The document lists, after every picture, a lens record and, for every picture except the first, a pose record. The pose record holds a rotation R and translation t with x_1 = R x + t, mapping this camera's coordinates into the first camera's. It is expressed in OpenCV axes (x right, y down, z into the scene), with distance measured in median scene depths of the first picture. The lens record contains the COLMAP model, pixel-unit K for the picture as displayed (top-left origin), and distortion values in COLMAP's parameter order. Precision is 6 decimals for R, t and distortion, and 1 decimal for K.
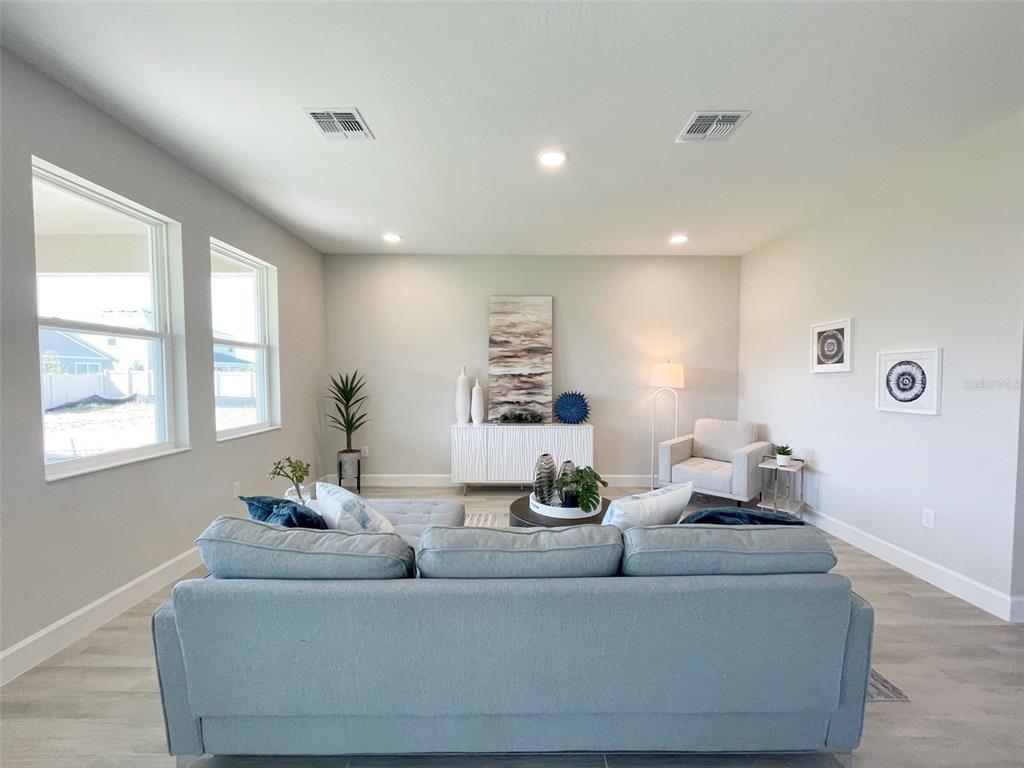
lens RADIAL K [[412.5, 0, 512.7], [0, 412.5, 392.0], [0, 0, 1]] dist [-0.001495, -0.000008]
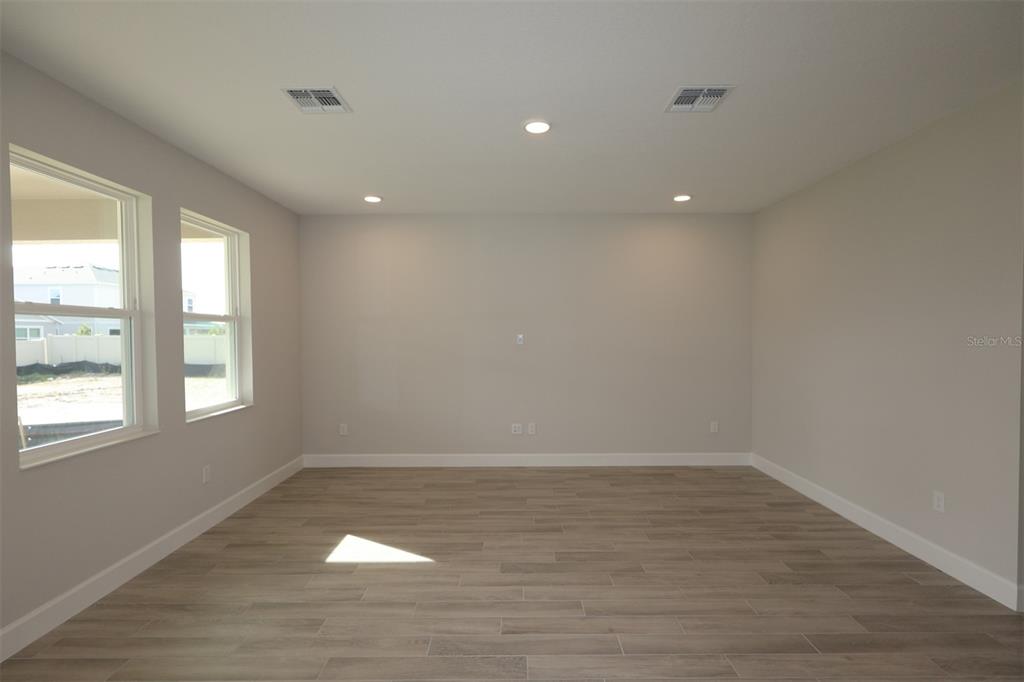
lens RADIAL K [[476.6, 0, 512.1], [0, 476.6, 345.6], [0, 0, 1]] dist [0.004122, -0.000423]
pose [[0.999977, -0.005841, -0.003364, 0.037153], [0.005788, 0.999864, -0.015424, -0.040057], [0.003453, 0.015404, 0.999875, -0.106251]]
